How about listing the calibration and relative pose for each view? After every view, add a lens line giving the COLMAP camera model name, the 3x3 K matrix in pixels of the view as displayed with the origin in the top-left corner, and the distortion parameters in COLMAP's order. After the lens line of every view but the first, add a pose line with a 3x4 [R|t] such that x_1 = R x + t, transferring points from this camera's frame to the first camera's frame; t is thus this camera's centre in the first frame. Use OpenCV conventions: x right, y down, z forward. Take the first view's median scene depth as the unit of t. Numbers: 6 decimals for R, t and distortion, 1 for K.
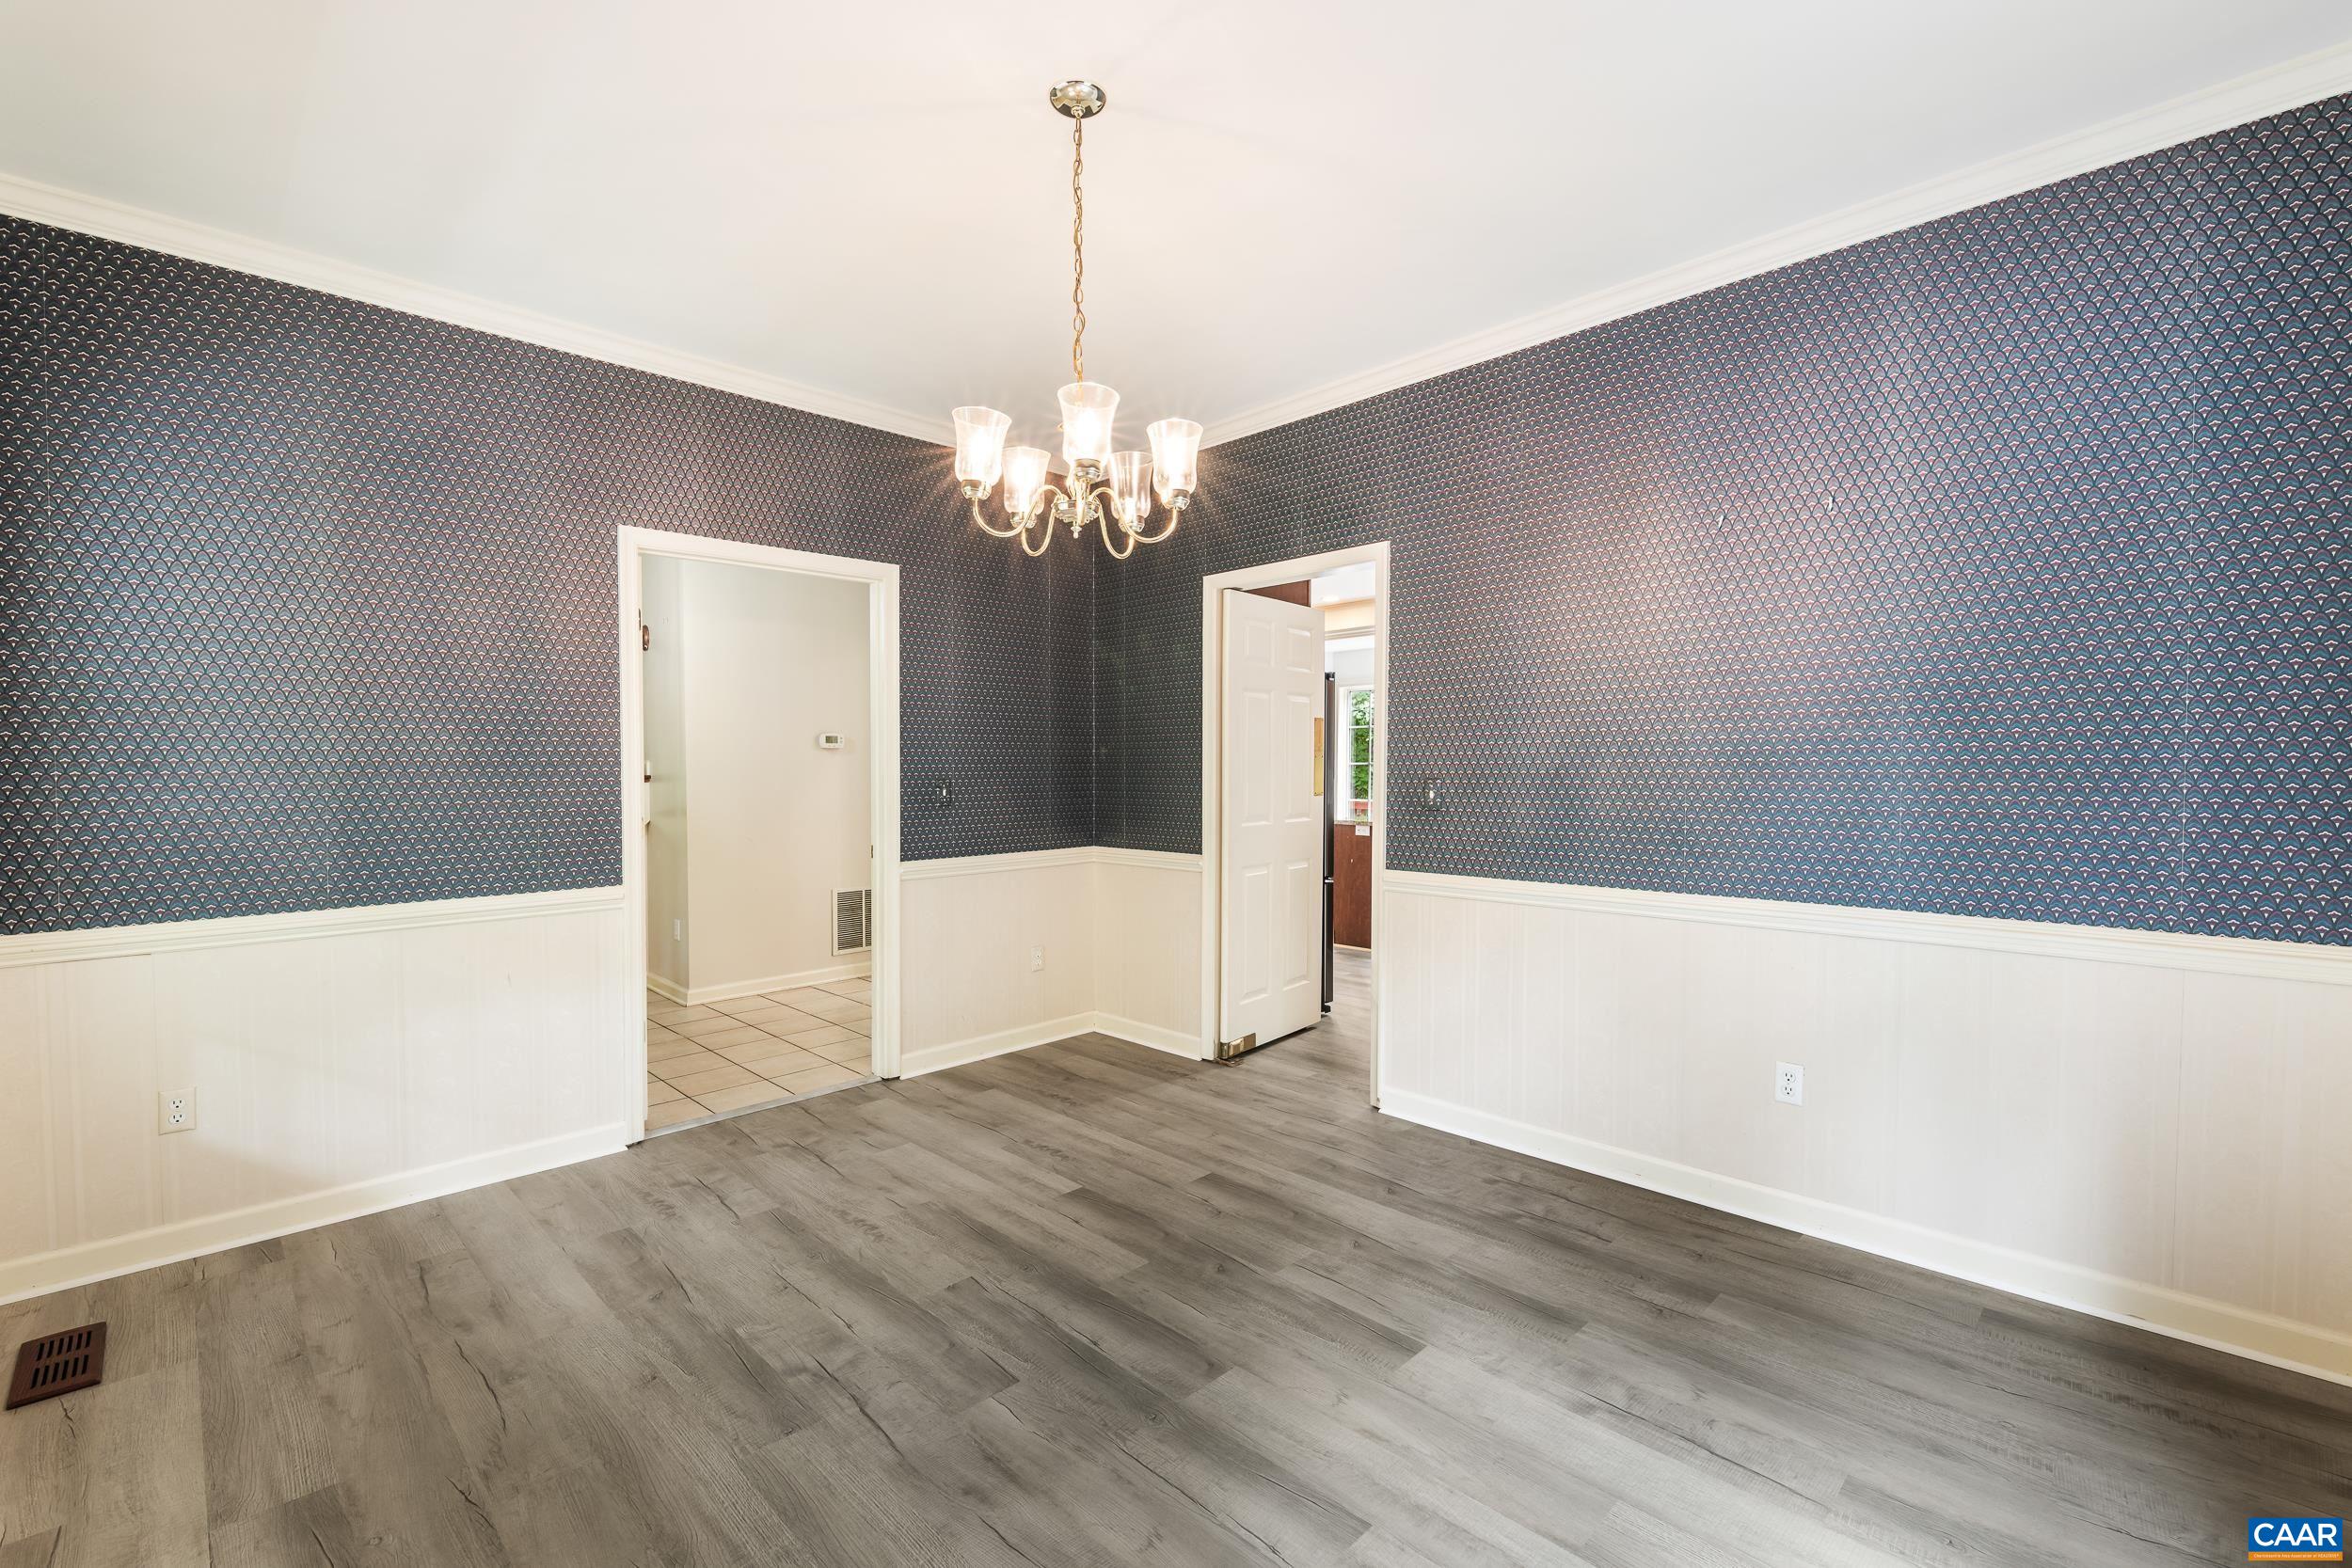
lens RADIAL K [[1018.9, 0, 1170.9], [0, 1018.9, 767.3], [0, 0, 1]] dist [0.014234, -0.006939]
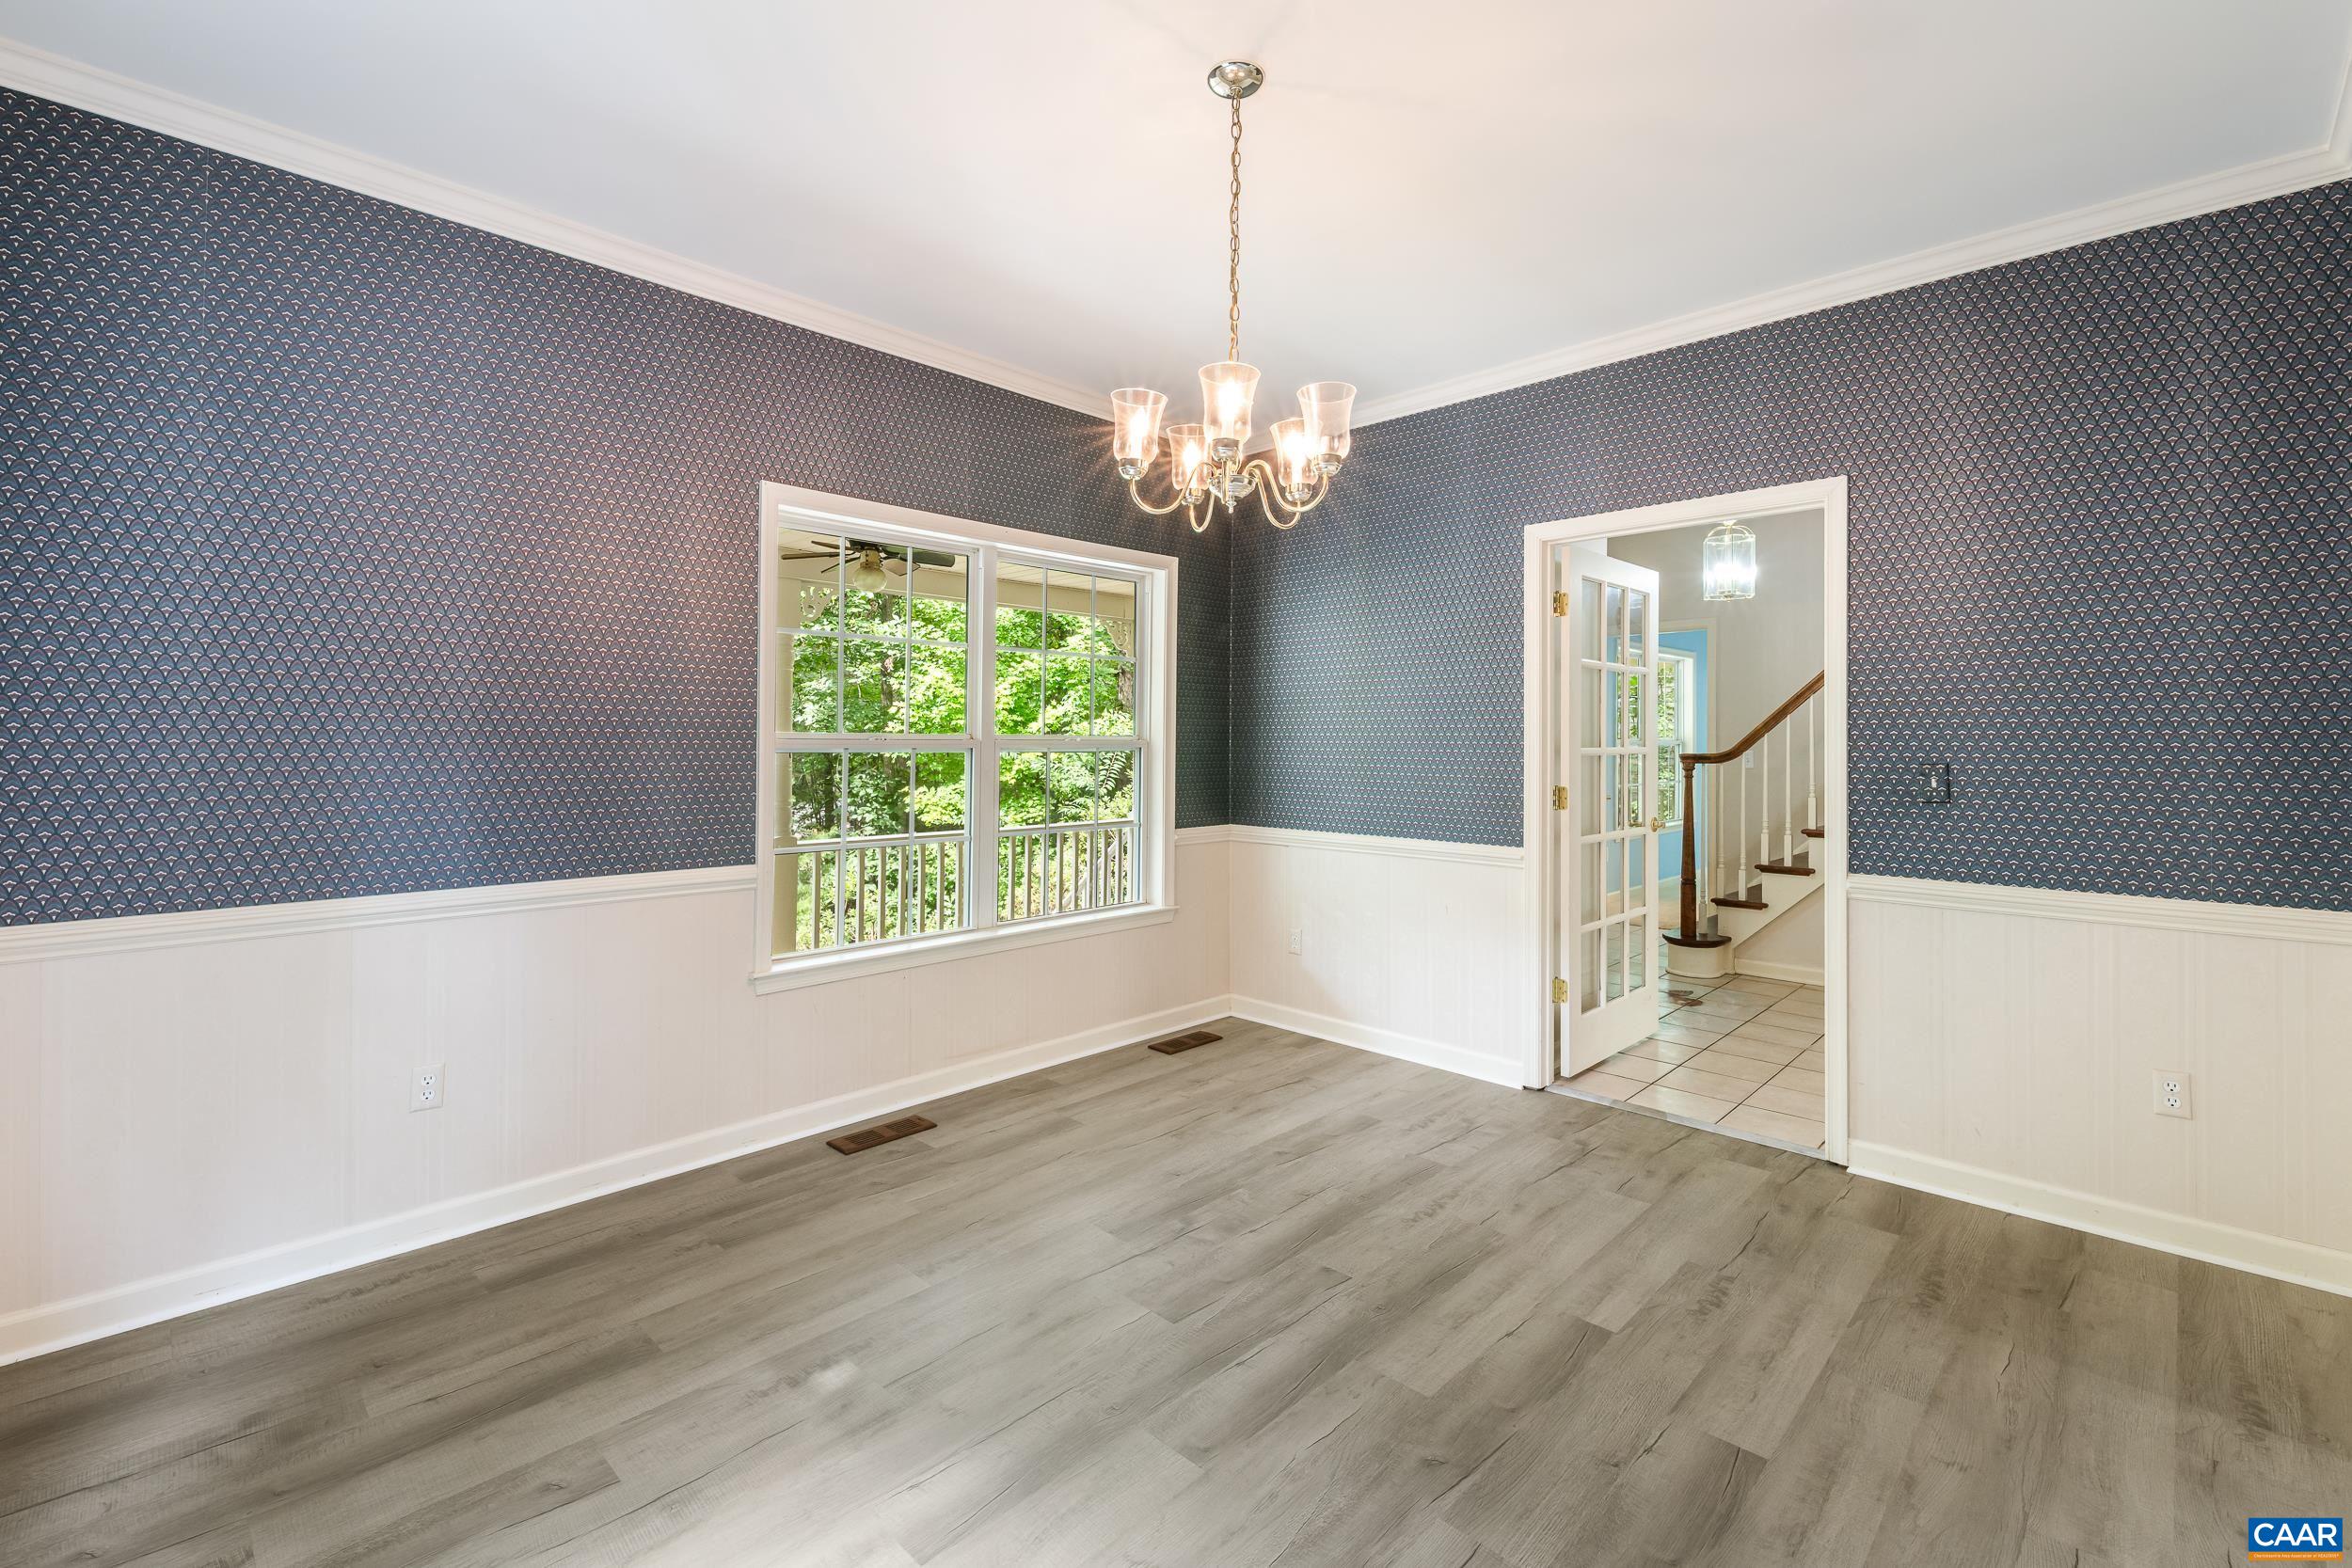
lens RADIAL K [[1018.9, 0, 1165.8], [0, 1018.9, 744.0], [0, 0, 1]] dist [0.014234, -0.006939]
pose [[0.018876, 0.011070, -0.999761, 0.640877], [-0.009696, 0.999894, 0.010888, -0.006624], [0.999775, 0.009489, 0.018981, 0.688114]]
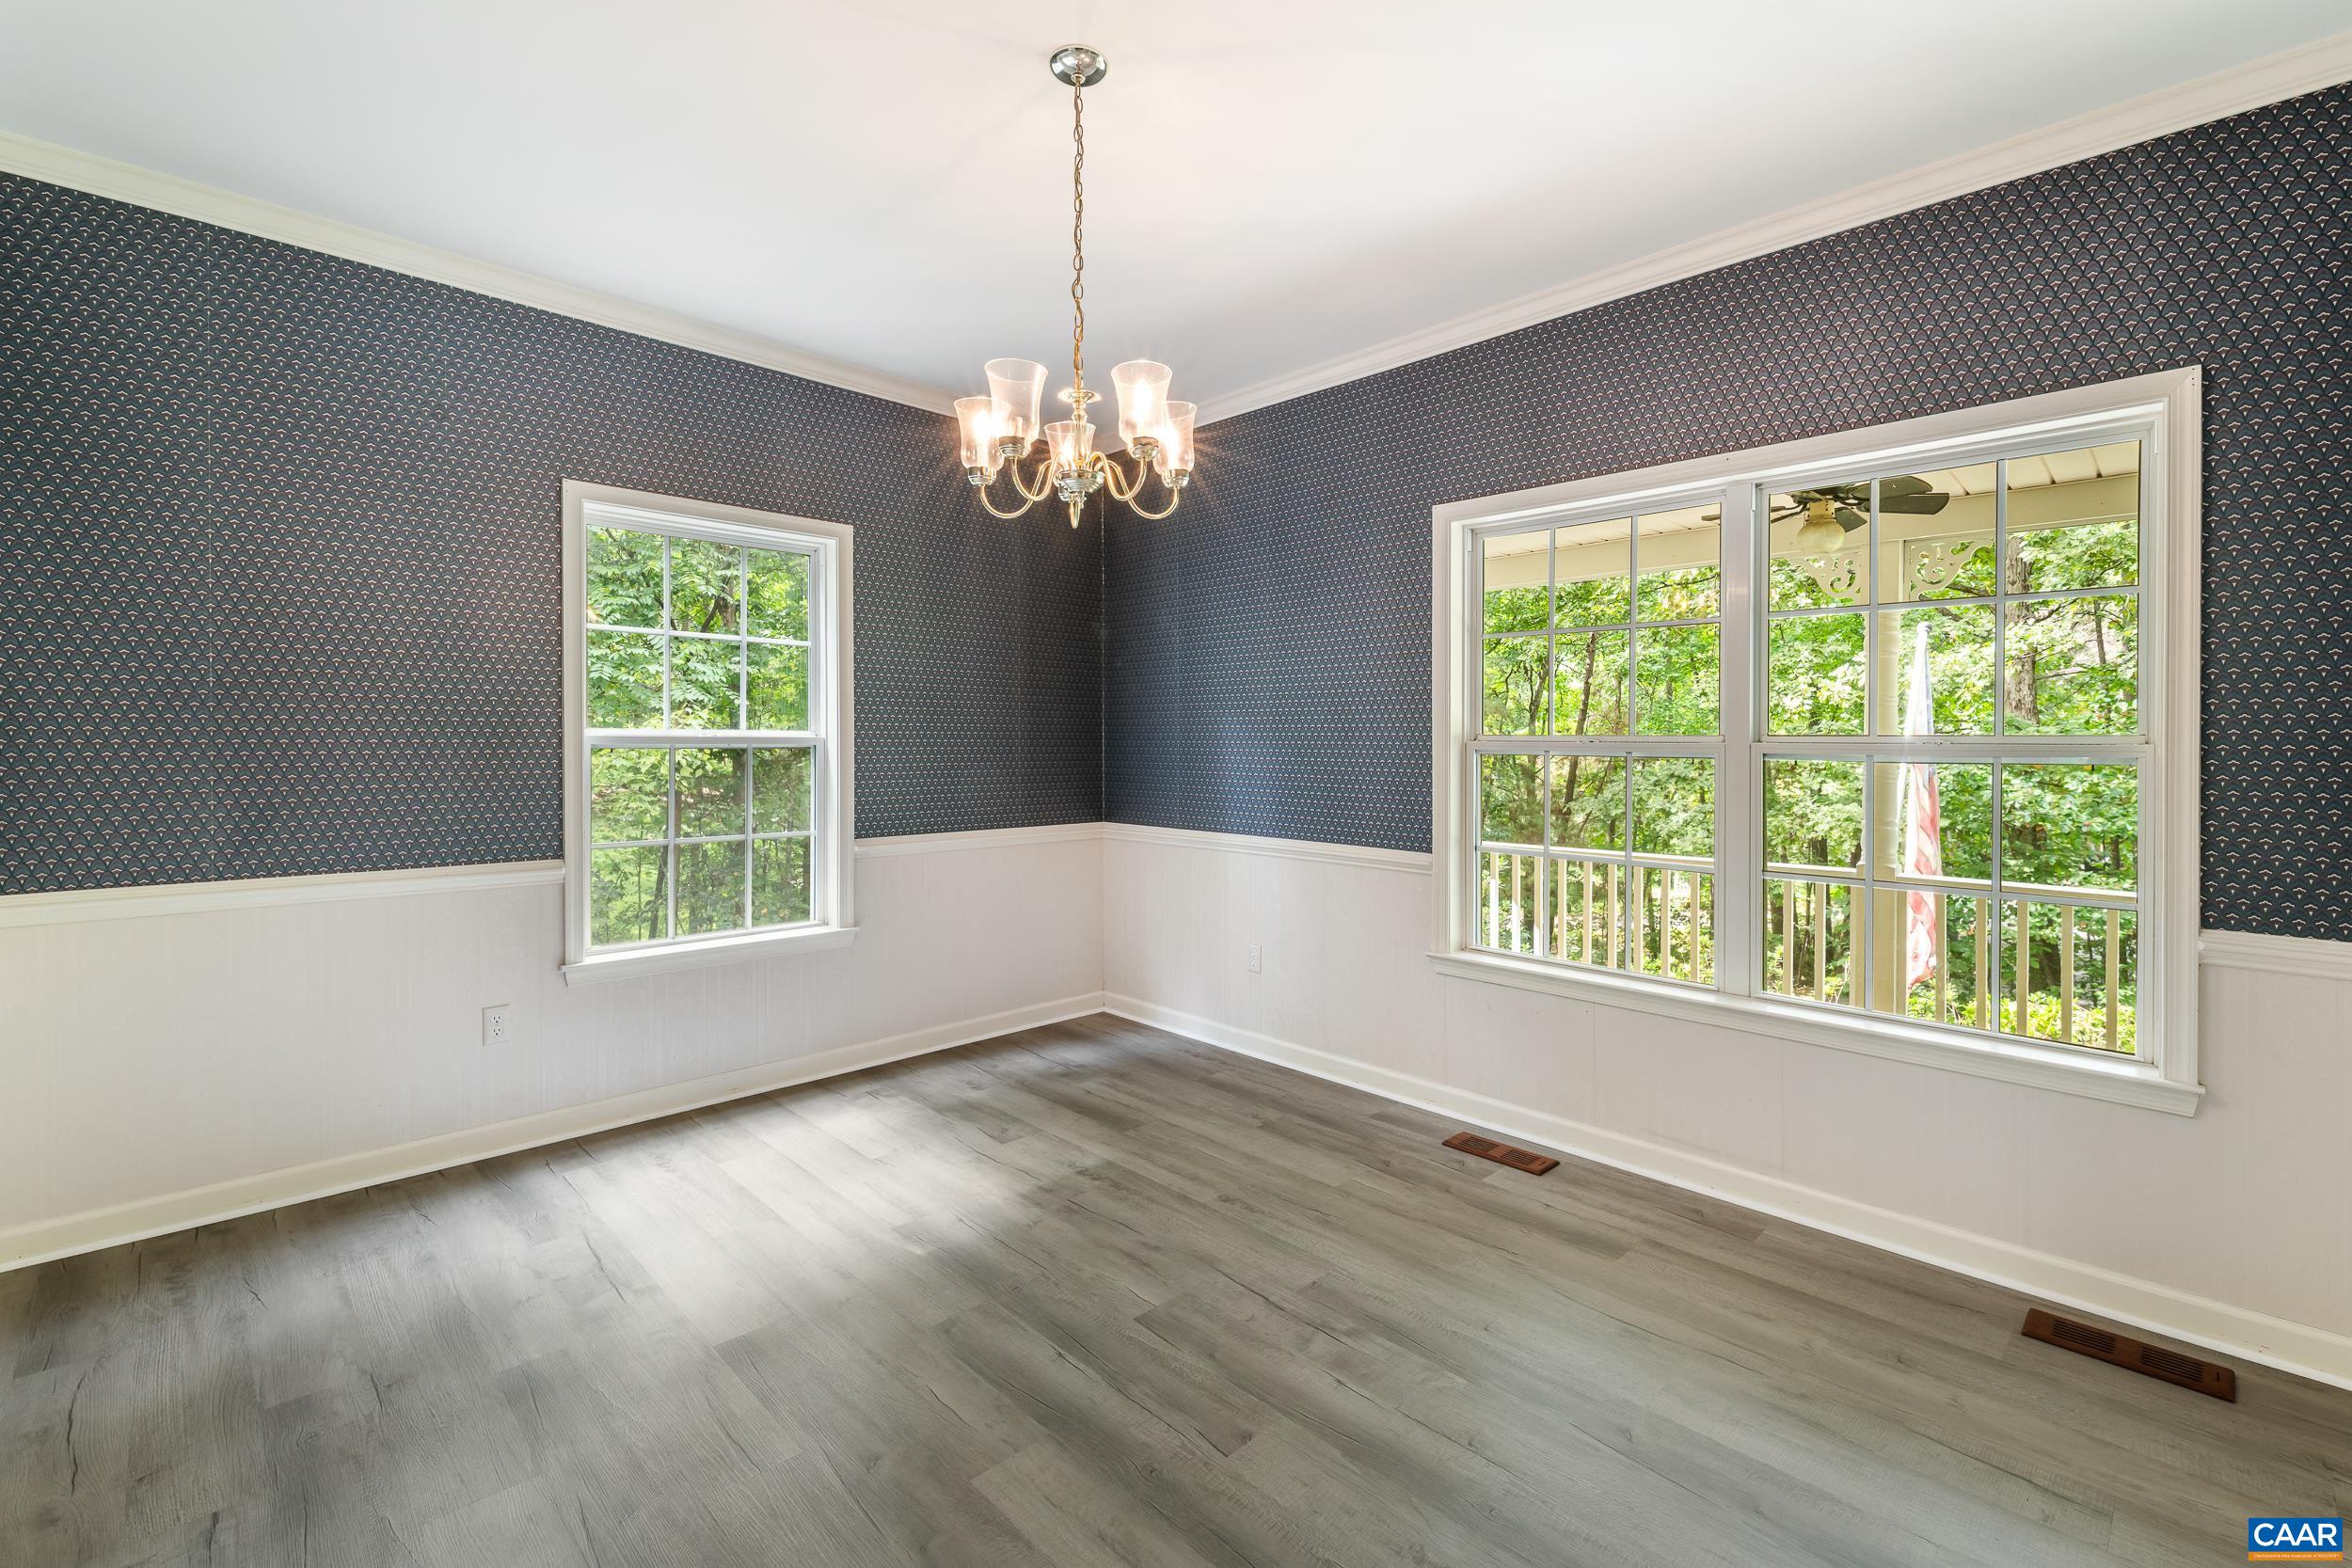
lens RADIAL K [[1018.9, 0, 1186.3], [0, 1018.9, 740.9], [0, 0, 1]] dist [0.014234, -0.006939]
pose [[-0.999969, 0.003125, -0.007199, -0.140018], [0.003055, 0.999947, 0.009811, -0.007543], [0.007229, 0.009788, -0.999926, 1.464512]]
